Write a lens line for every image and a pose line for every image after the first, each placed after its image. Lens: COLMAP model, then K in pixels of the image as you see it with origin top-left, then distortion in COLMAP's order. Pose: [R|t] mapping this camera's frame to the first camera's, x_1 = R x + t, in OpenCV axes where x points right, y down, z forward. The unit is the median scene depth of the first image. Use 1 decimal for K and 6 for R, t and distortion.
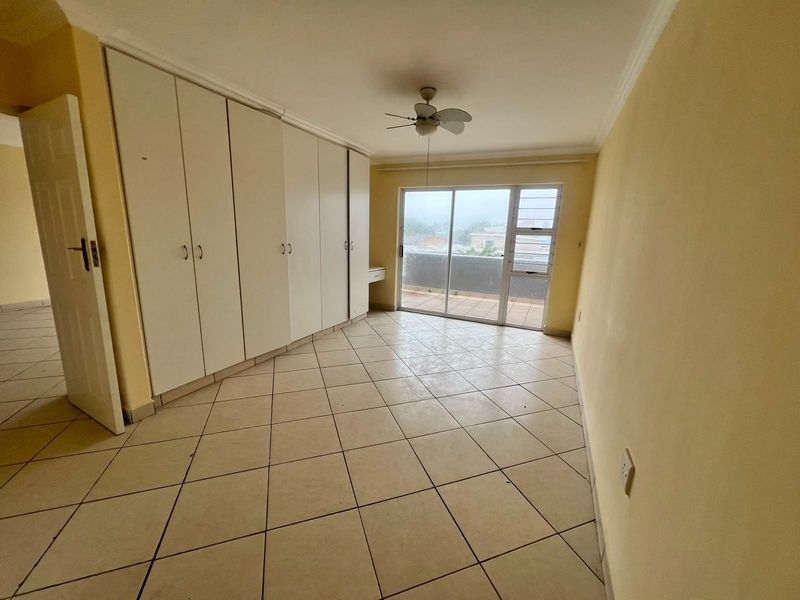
lens RADIAL K [[327.5, 0, 397.8], [0, 327.5, 297.2], [0, 0, 1]] dist [0.008078, -0.000270]
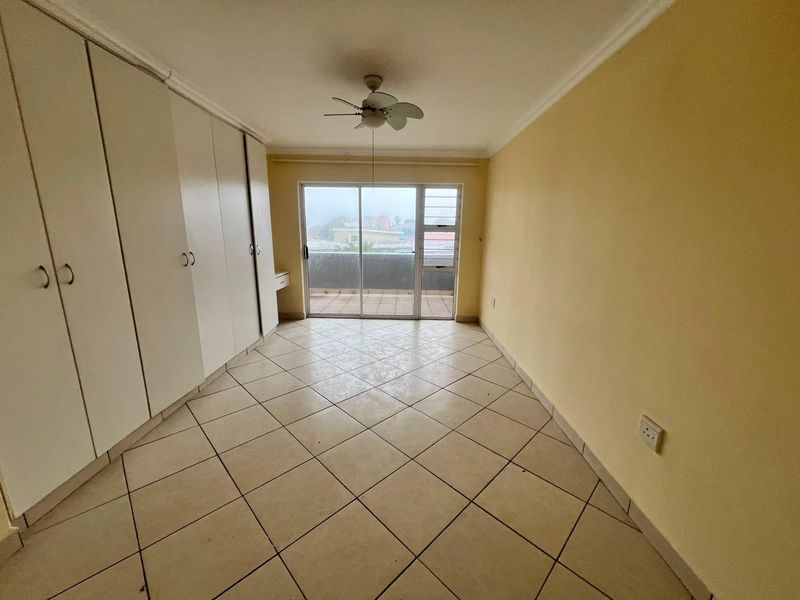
lens RADIAL K [[327.5, 0, 400.0], [0, 327.5, 296.4], [0, 0, 1]] dist [0.008078, -0.000270]
pose [[0.905596, -0.106033, 0.410673, -0.192019], [0.100647, 0.994314, 0.034782, -0.034554], [-0.412026, 0.009835, 0.911119, 0.095586]]
